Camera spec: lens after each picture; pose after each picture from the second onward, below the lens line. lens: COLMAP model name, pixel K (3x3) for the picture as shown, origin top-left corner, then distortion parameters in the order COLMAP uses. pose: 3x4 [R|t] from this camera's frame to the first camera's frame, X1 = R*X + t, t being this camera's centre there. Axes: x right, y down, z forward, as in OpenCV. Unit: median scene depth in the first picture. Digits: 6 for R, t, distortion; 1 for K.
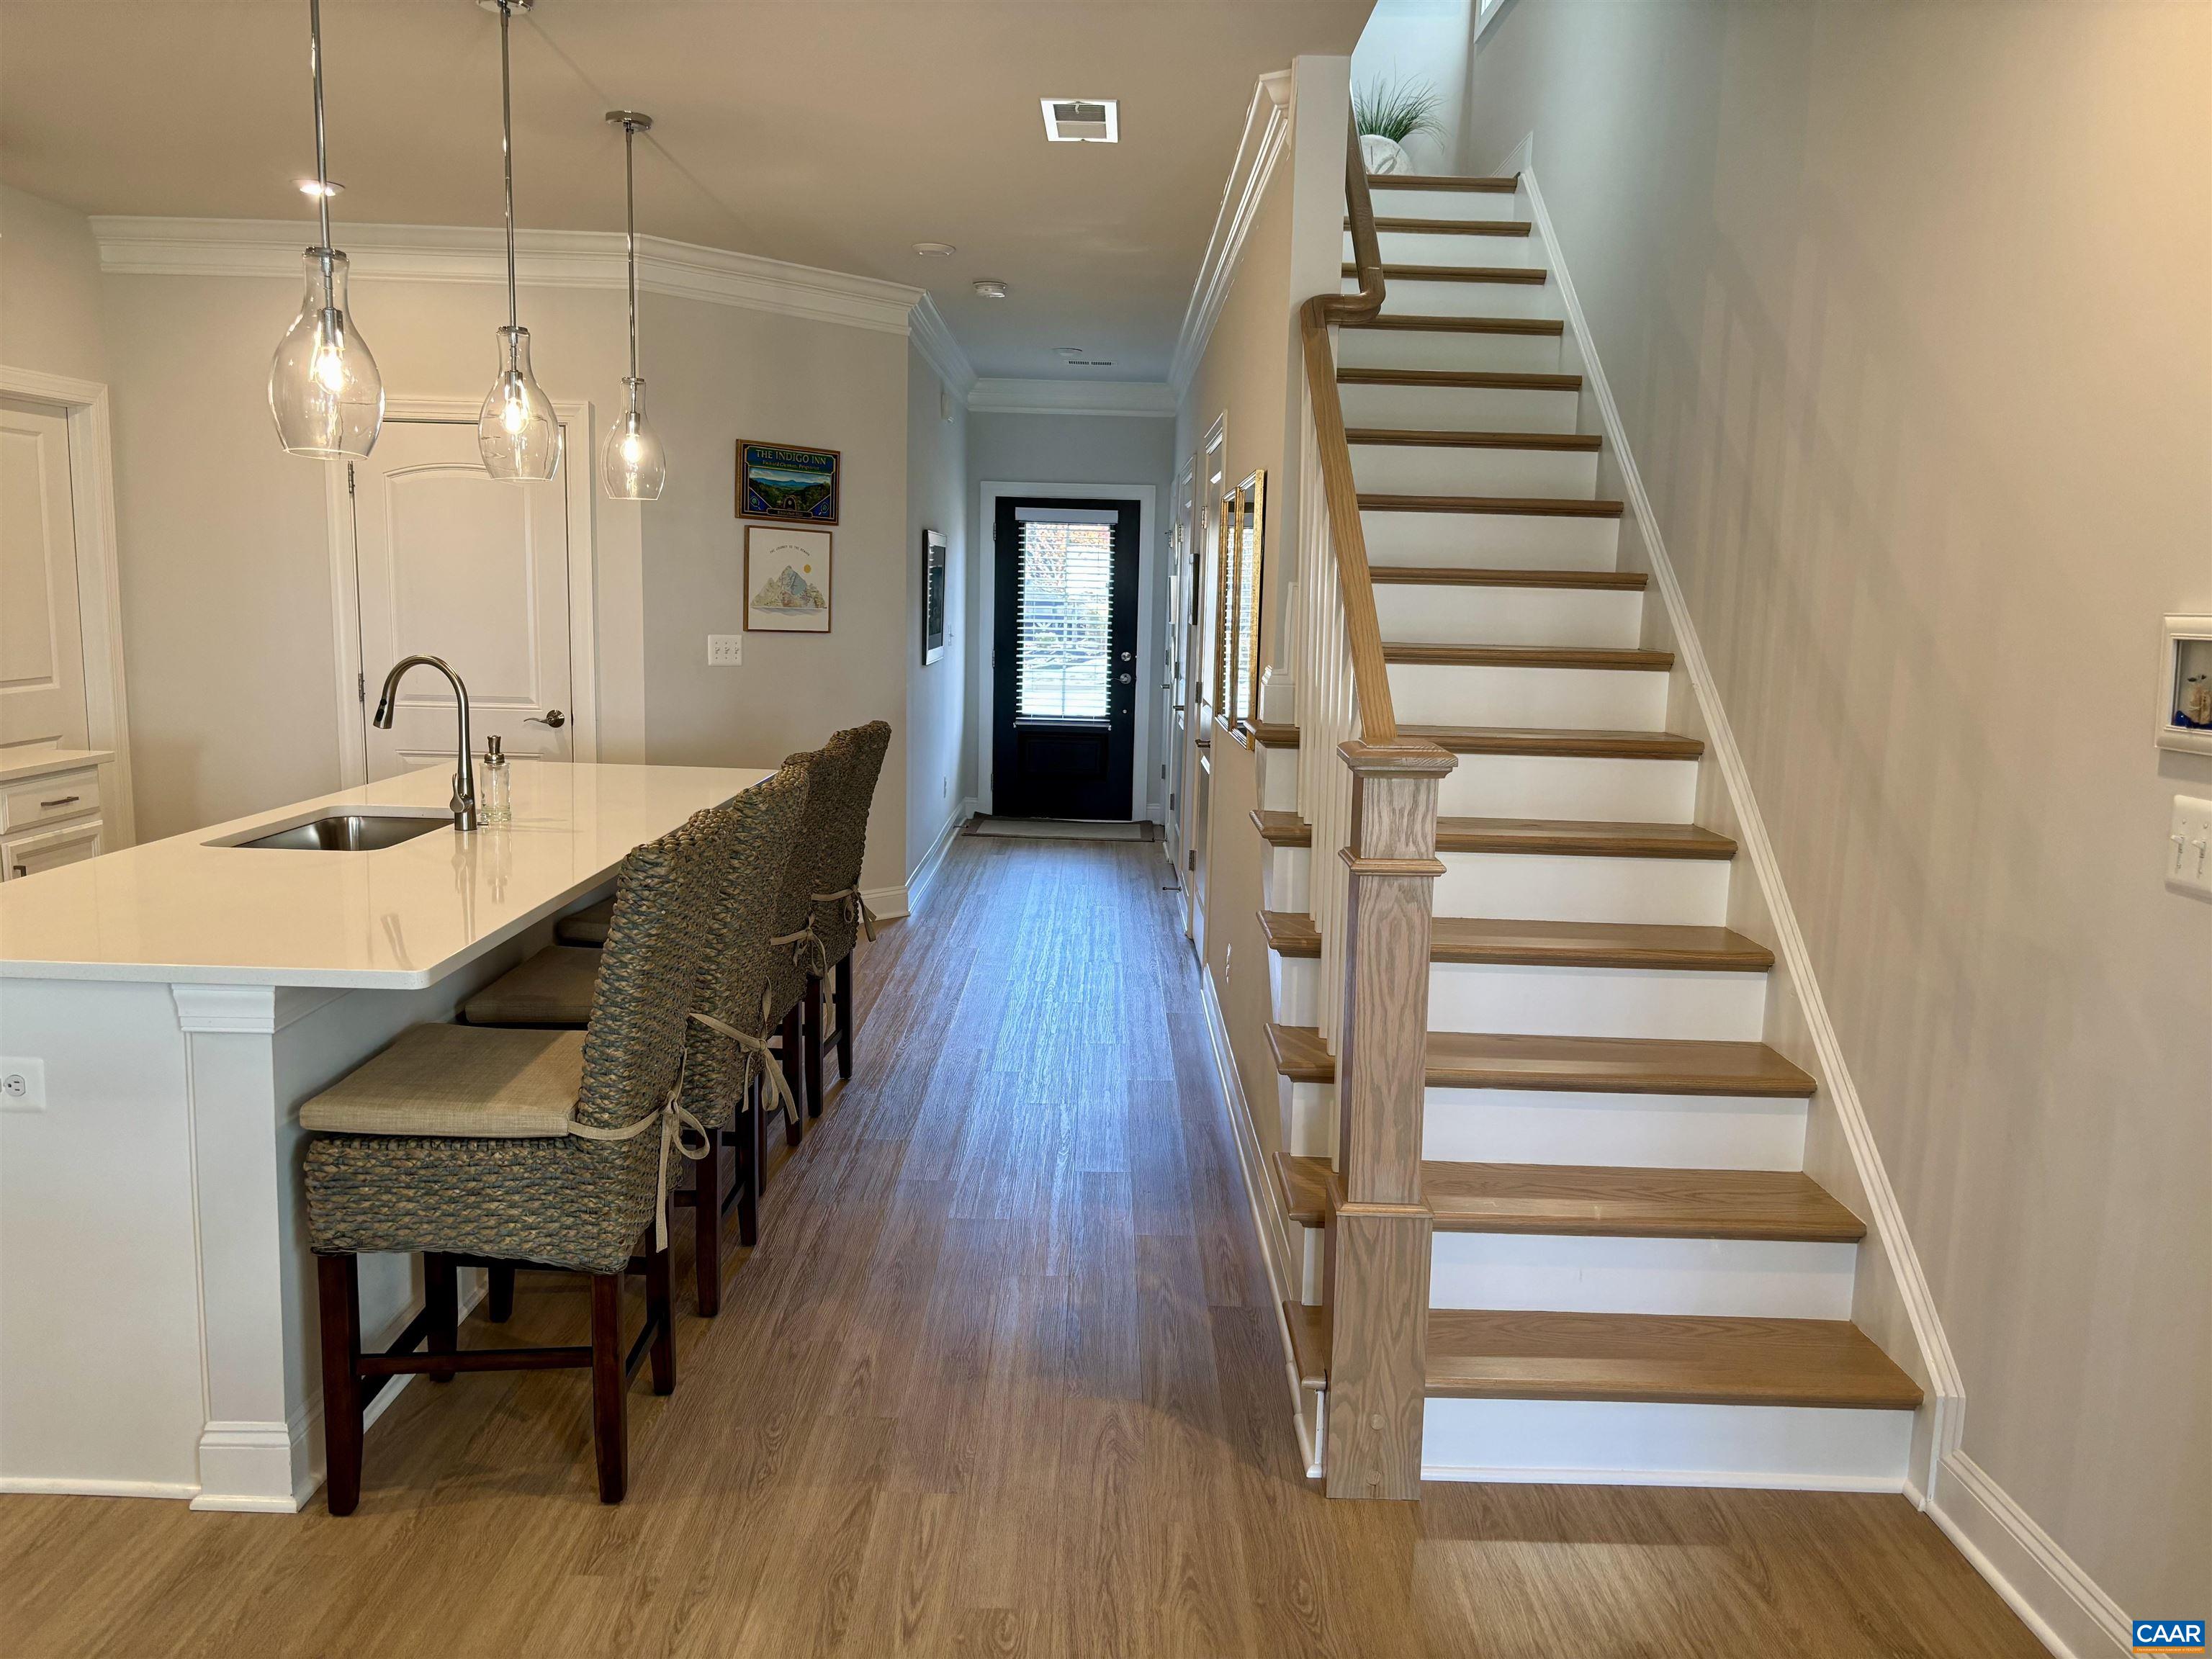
lens RADIAL K [[1670.5, 0, 1106.0], [0, 1670.5, 829.5], [0, 0, 1]] dist [0.006078, 0.000692]
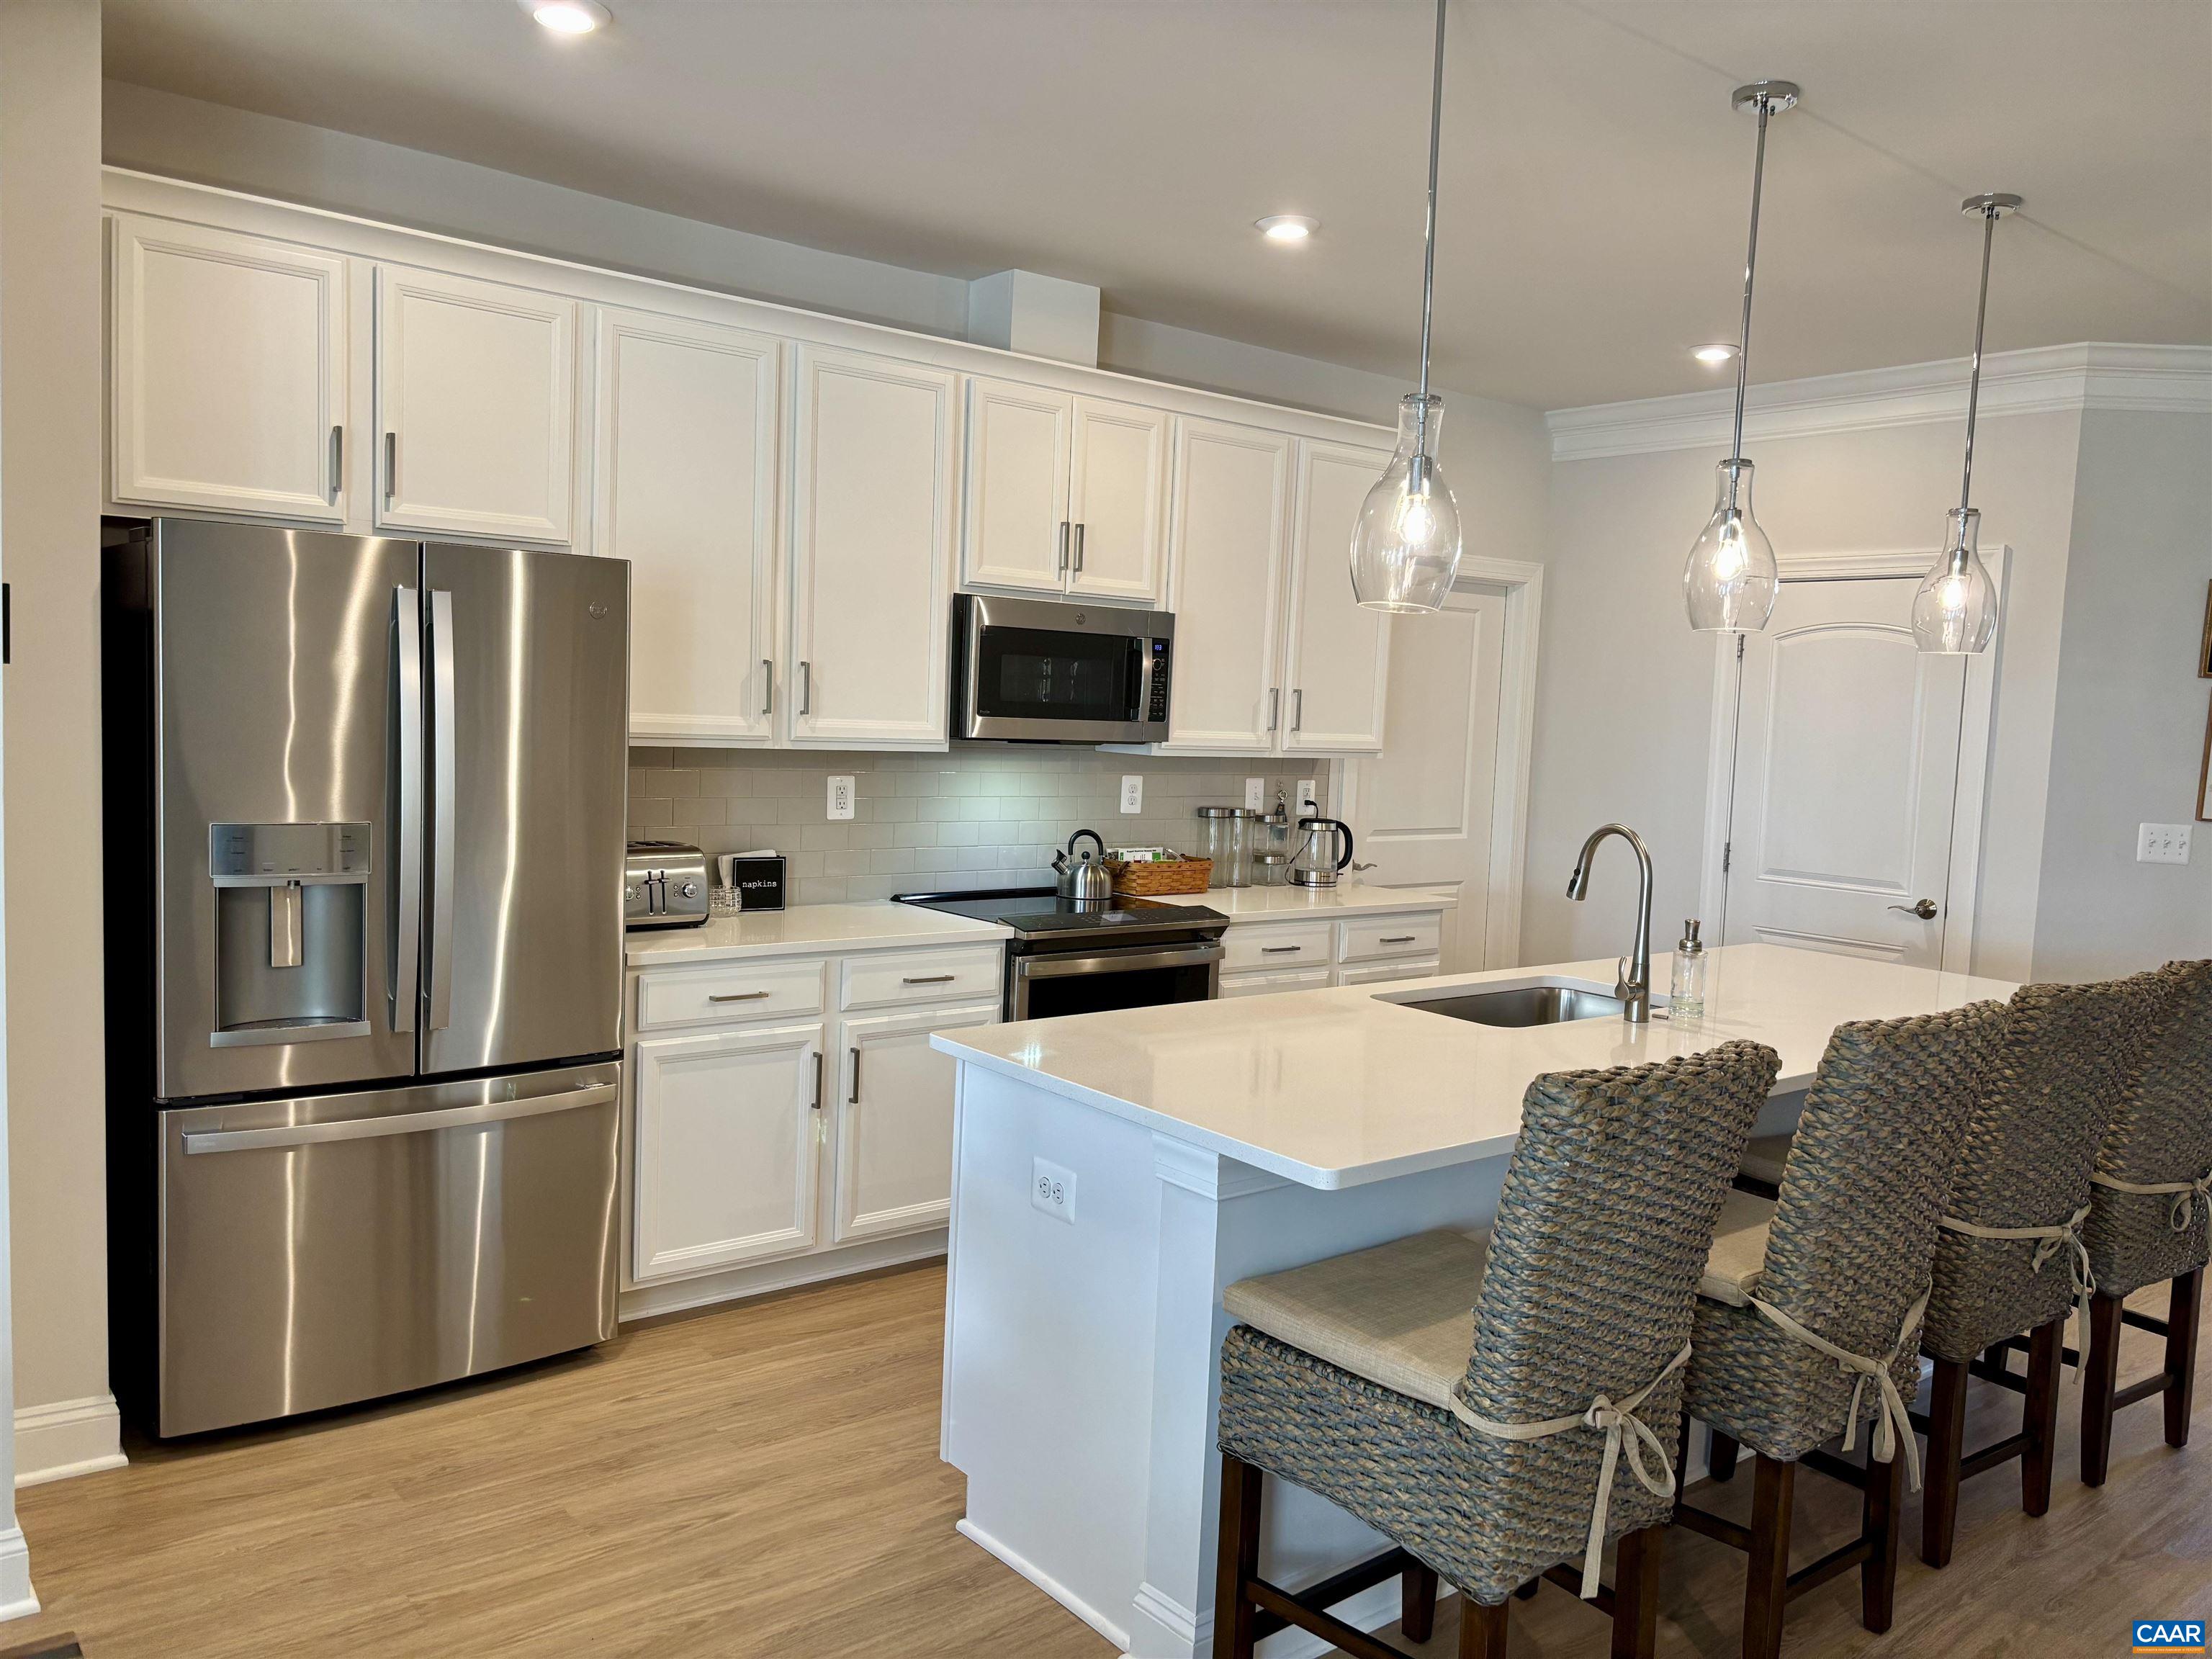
lens RADIAL K [[1670.5, 0, 1106.0], [0, 1670.5, 829.5], [0, 0, 1]] dist [0.006078, 0.000692]
pose [[0.627354, 0.057949, -0.776575, 0.152593], [-0.136082, 0.990041, -0.036055, -0.036891], [0.766752, 0.128297, 0.628992, 0.254312]]
